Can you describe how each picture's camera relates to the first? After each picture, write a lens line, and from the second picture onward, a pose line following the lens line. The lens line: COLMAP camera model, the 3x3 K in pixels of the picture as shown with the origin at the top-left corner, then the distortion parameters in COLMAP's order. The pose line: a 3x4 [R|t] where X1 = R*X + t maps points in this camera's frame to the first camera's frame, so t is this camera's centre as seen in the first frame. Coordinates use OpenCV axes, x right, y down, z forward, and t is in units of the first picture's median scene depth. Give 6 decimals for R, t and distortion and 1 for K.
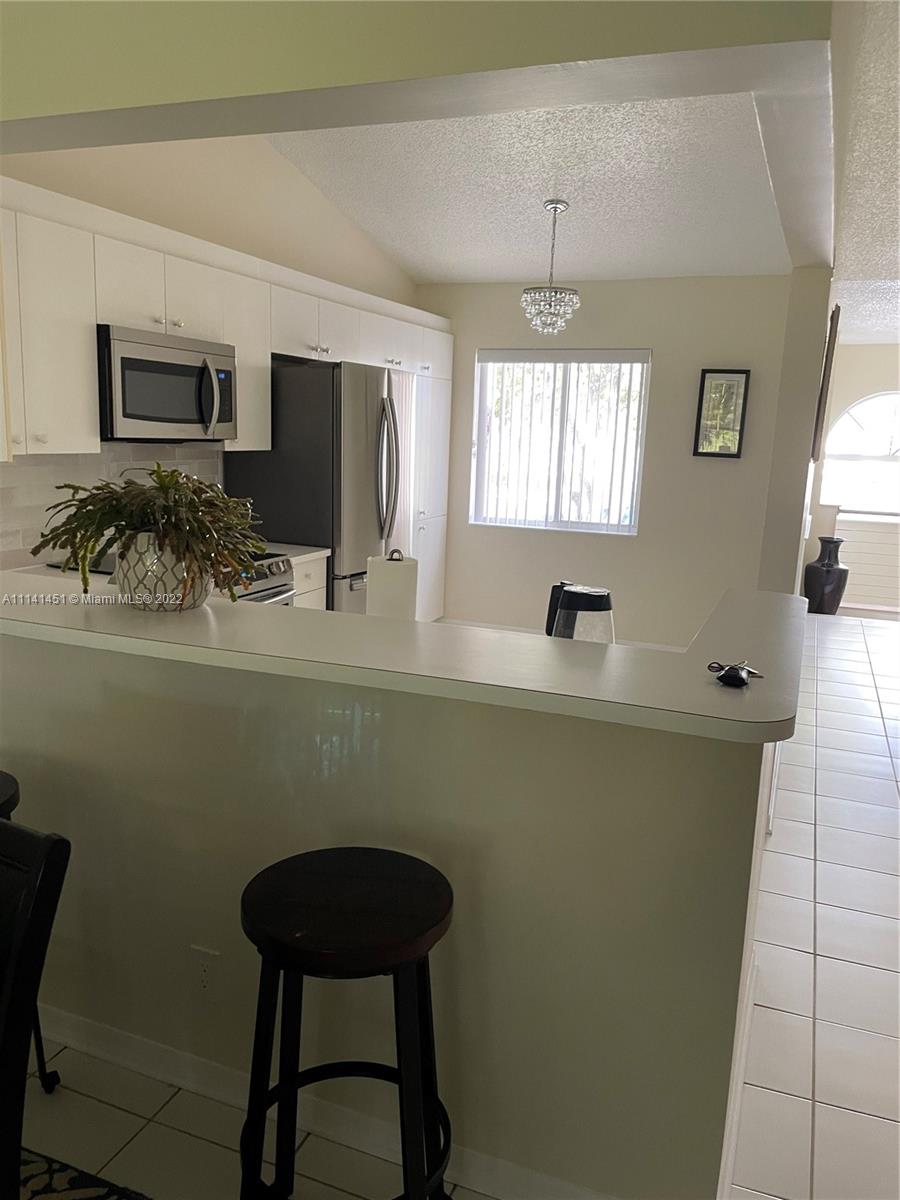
lens RADIAL K [[913.9, 0, 450.0], [0, 913.9, 600.0], [0, 0, 1]] dist [0.087542, -0.131694]
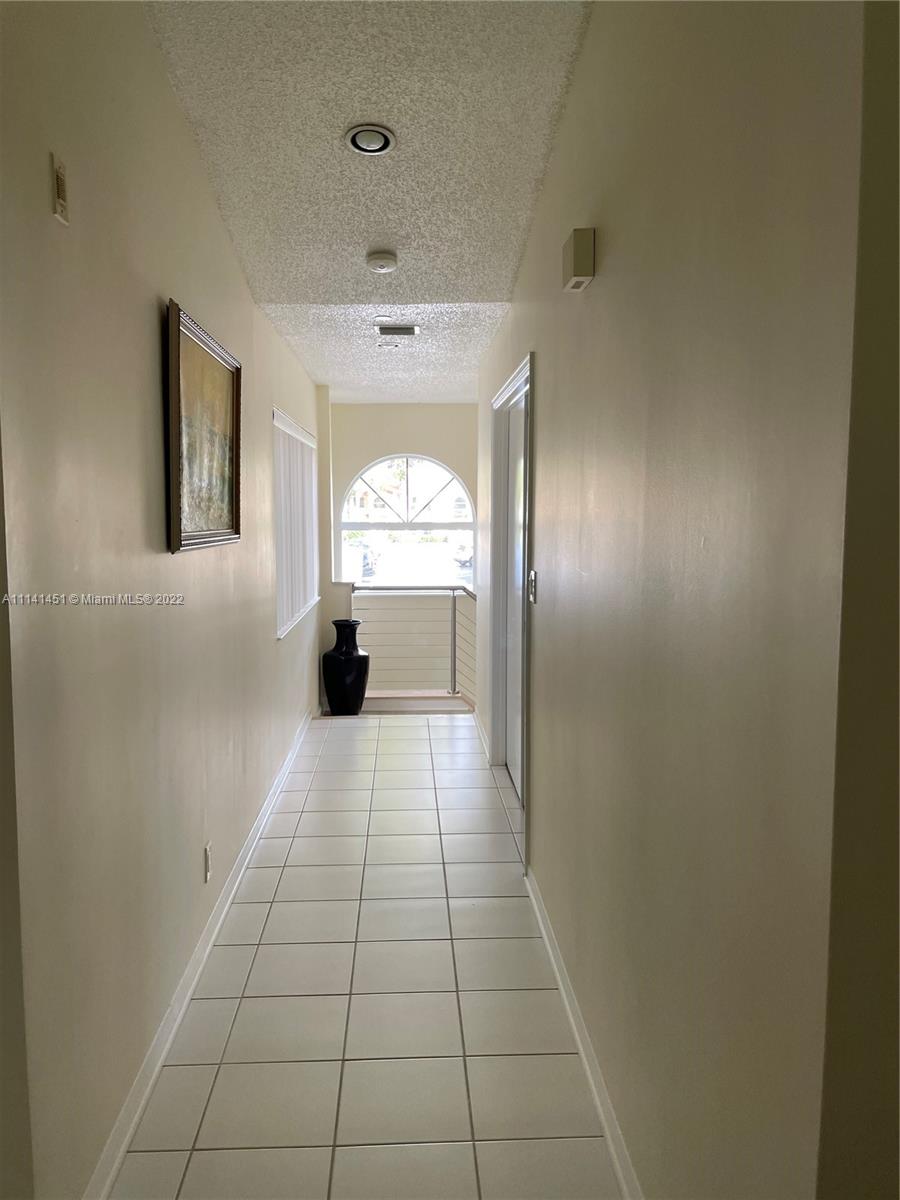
lens RADIAL K [[910.3, 0, 443.8], [0, 910.3, 612.9], [0, 0, 1]] dist [0.093921, -0.134279]
pose [[0.913158, -0.088418, 0.397900, 0.222108], [0.112480, 0.992947, -0.037490, -0.046063], [-0.391778, 0.078990, 0.916663, 0.255757]]
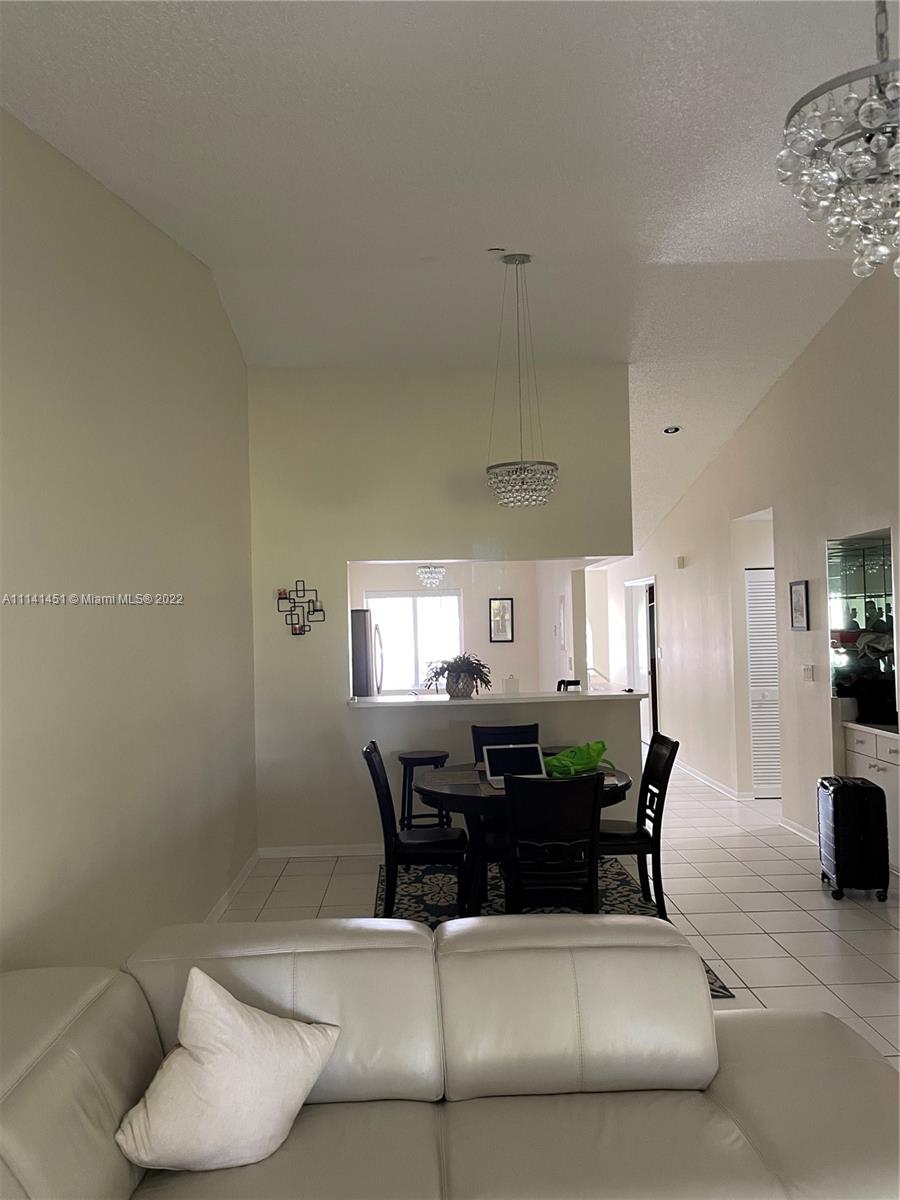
lens RADIAL K [[913.9, 0, 450.0], [0, 913.9, 600.0], [0, 0, 1]] dist [0.087542, -0.131694]
pose [[0.919887, -0.052410, 0.388667, -0.550937], [0.132889, 0.974058, -0.183170, 0.094353], [-0.368984, 0.220145, 0.902988, -0.705565]]
